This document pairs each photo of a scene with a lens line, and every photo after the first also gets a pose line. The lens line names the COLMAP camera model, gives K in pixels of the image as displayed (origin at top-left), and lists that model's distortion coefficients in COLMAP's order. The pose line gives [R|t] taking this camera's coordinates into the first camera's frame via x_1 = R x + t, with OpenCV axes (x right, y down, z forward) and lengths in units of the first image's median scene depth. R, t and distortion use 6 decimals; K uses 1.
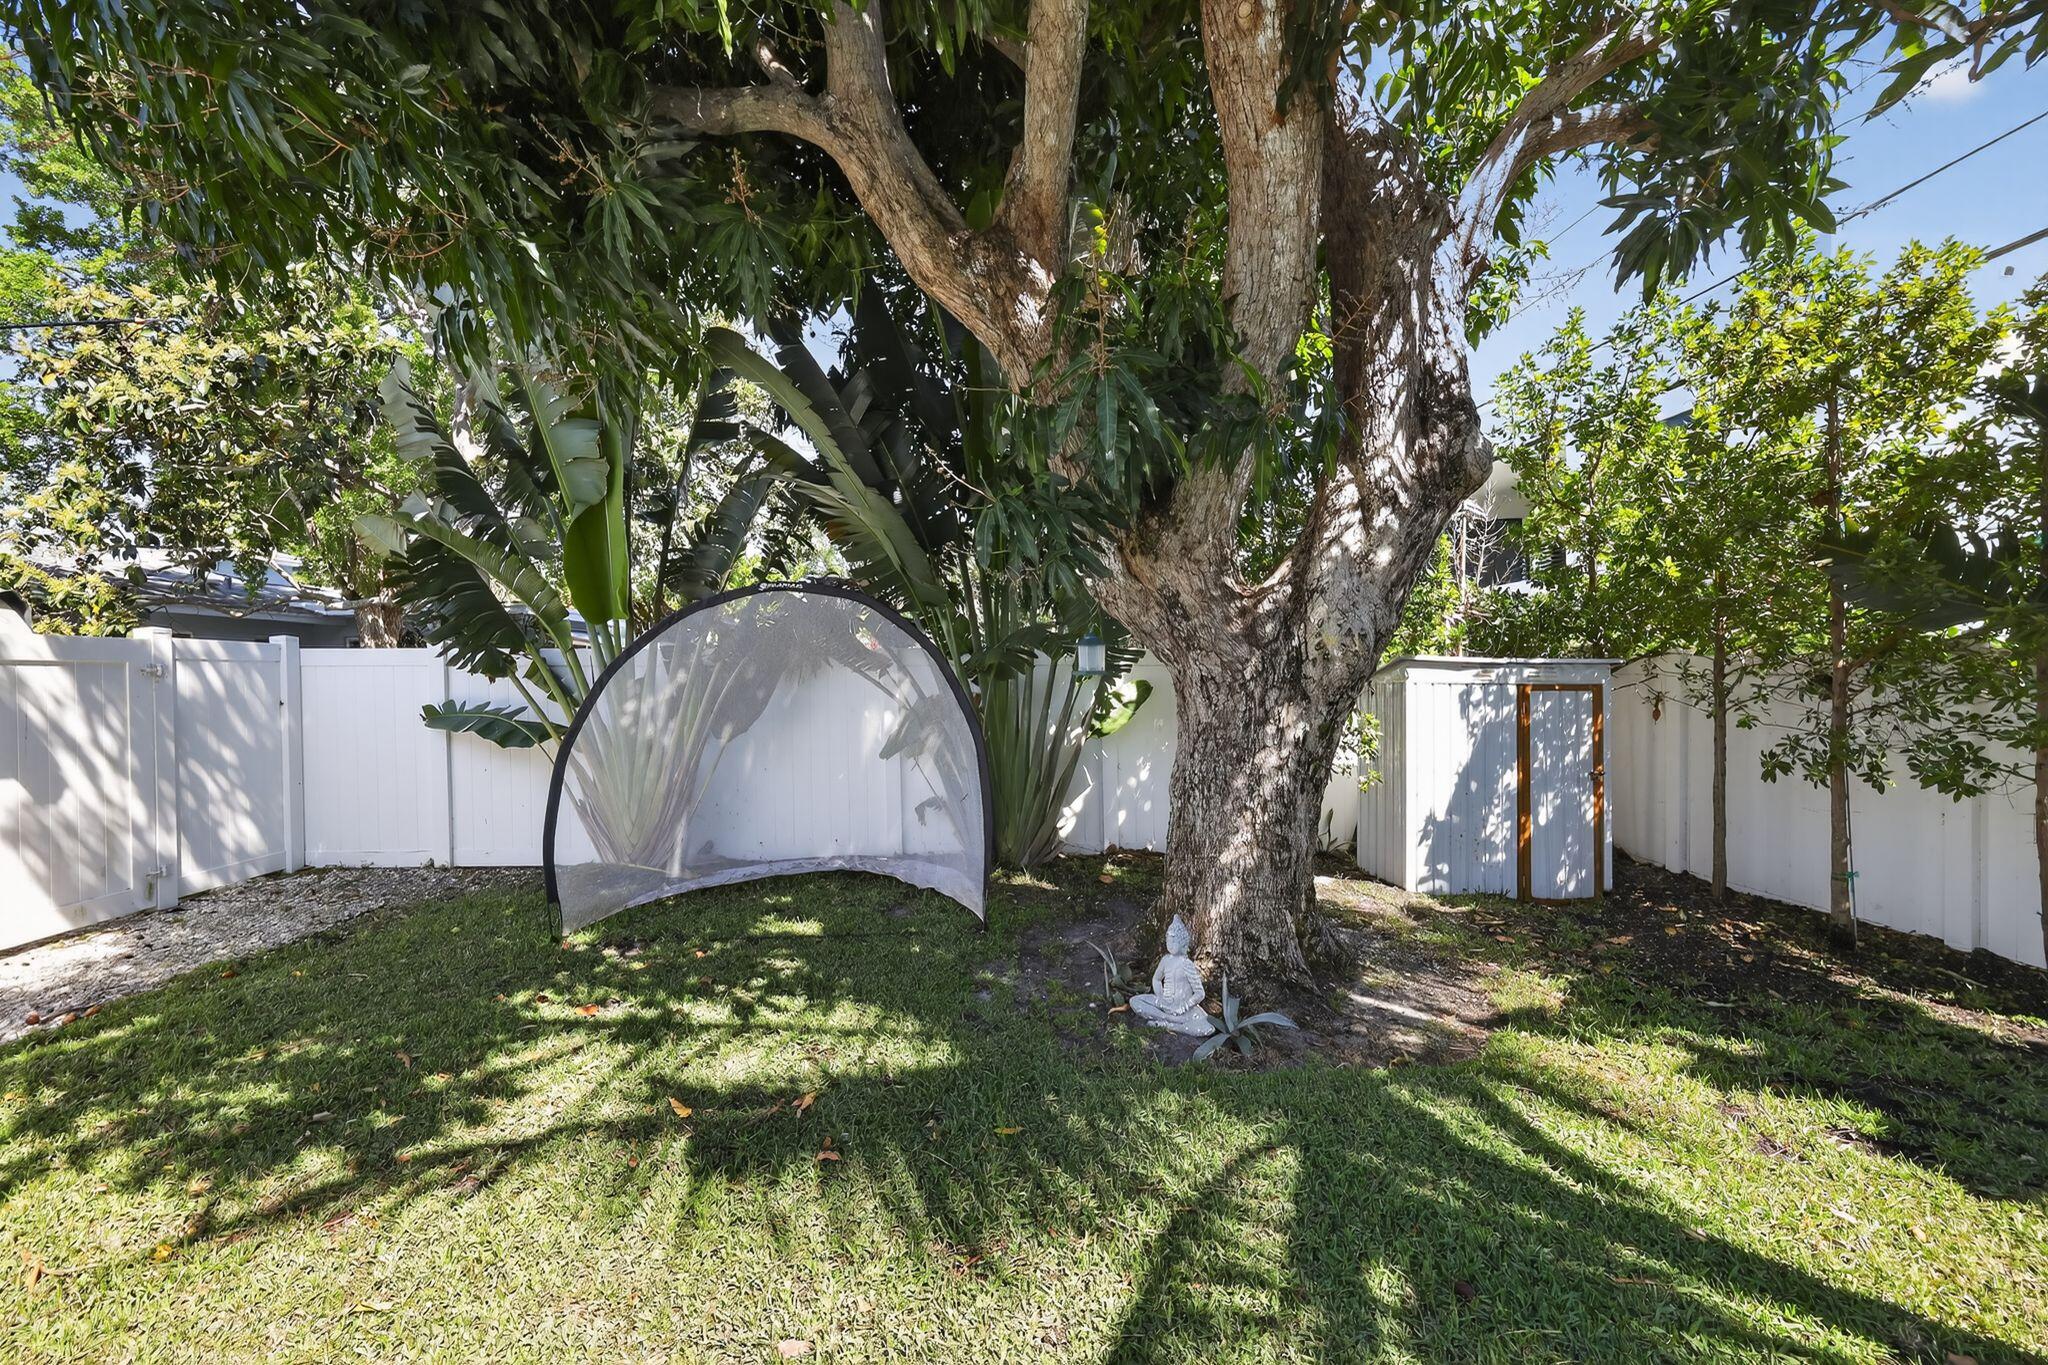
lens RADIAL K [[824.9, 0, 1020.2], [0, 824.9, 684.9], [0, 0, 1]] dist [0.000972, 0.000213]
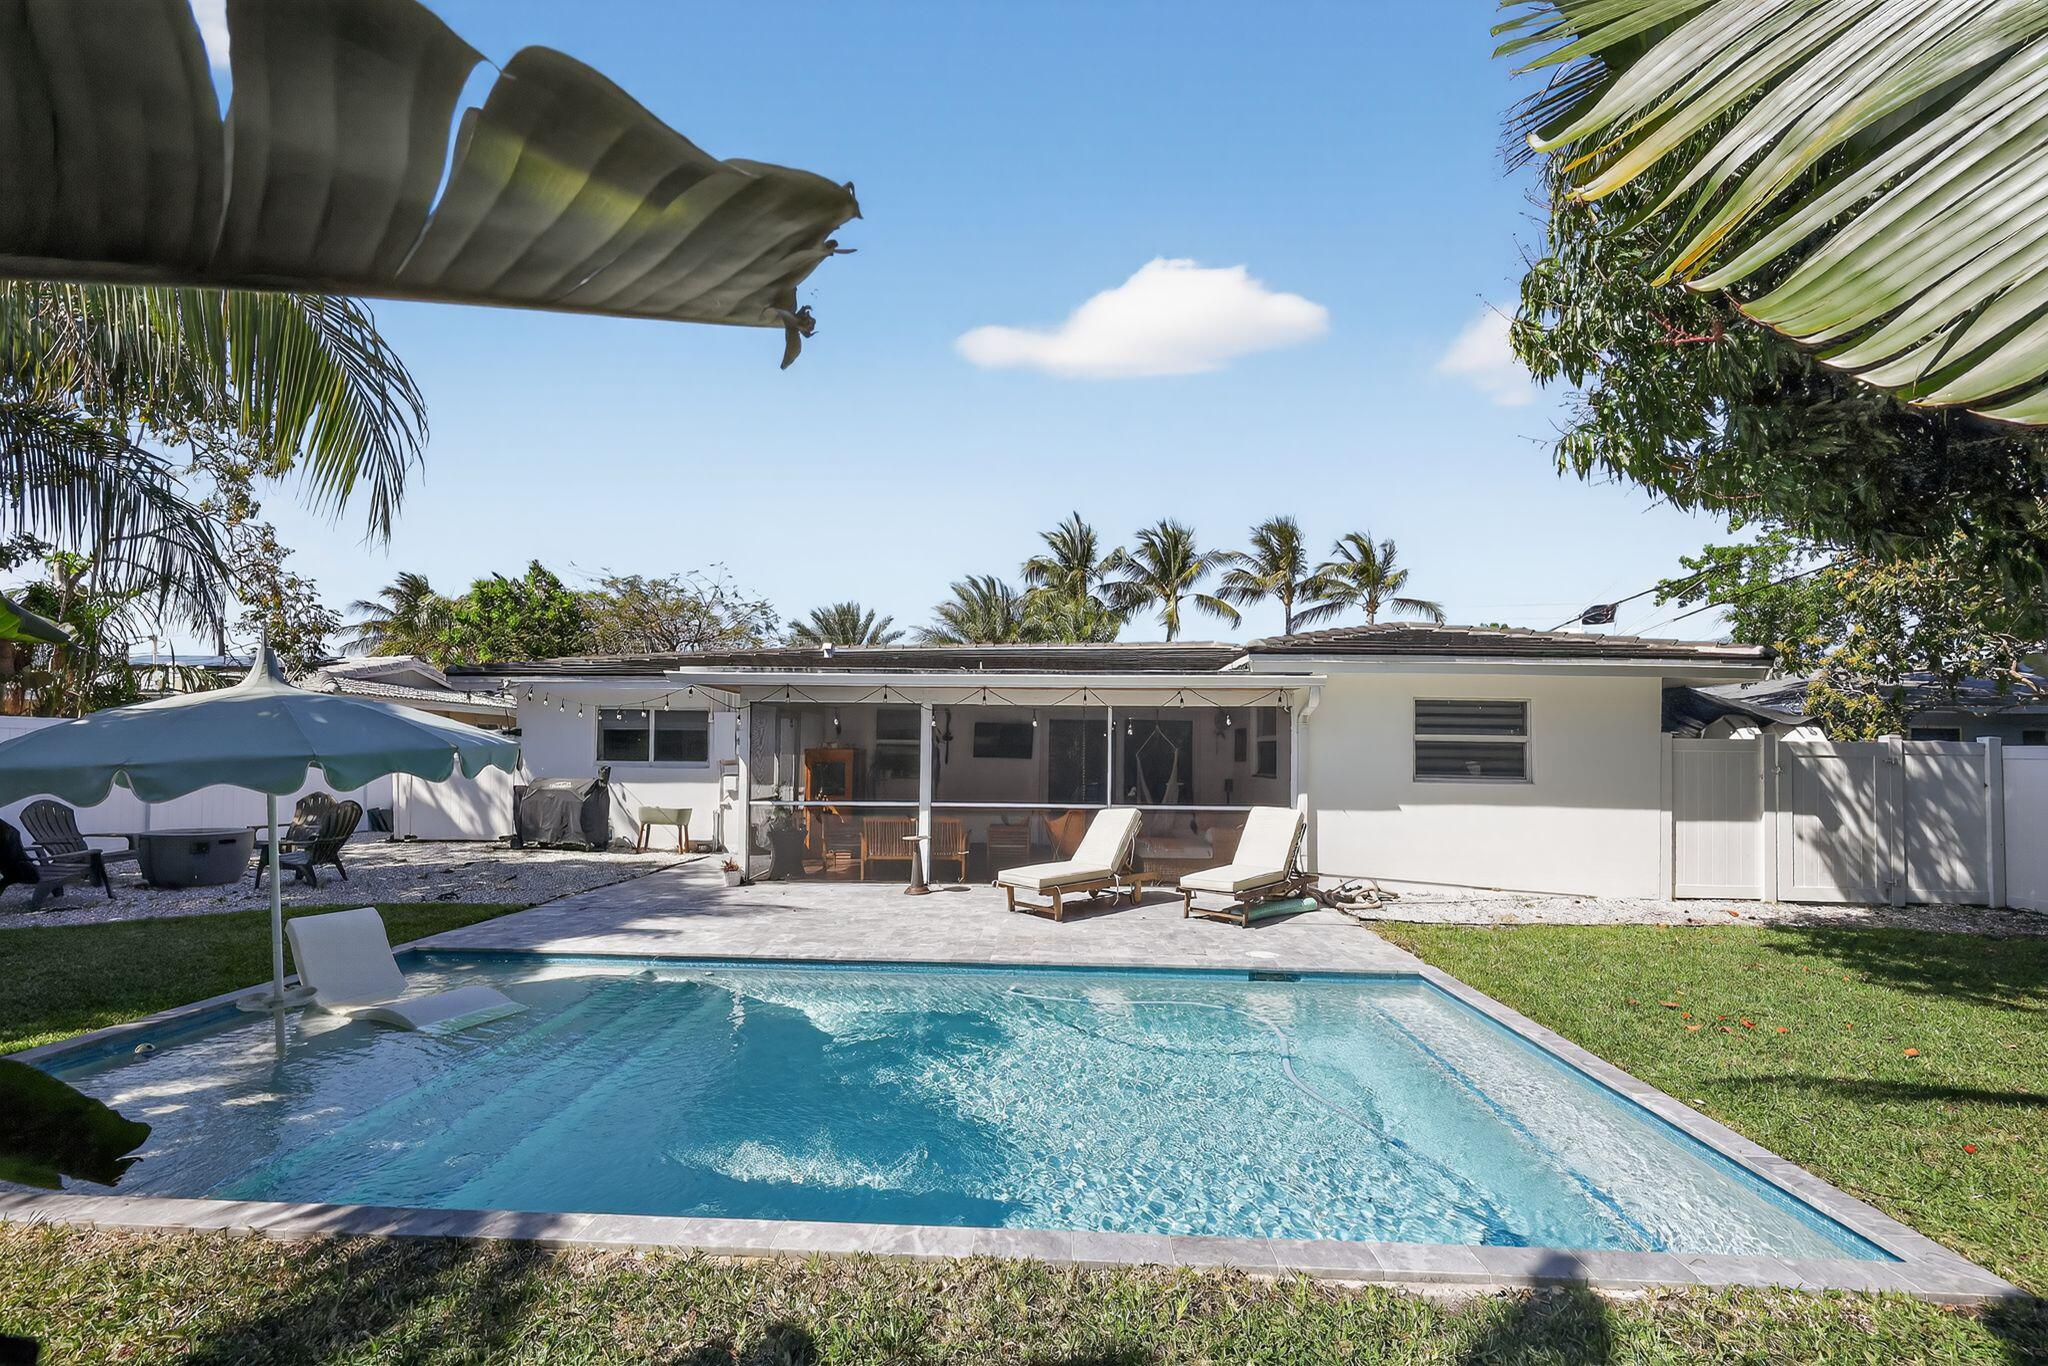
lens RADIAL K [[823.0, 0, 1030.4], [0, 823.0, 726.6], [0, 0, 1]] dist [-0.000338, -0.000128]
pose [[-0.090019, -0.027253, -0.995567, 0.726639], [-0.027594, 0.999310, -0.024860, 0.002858], [0.995558, 0.025234, -0.090709, -0.555274]]
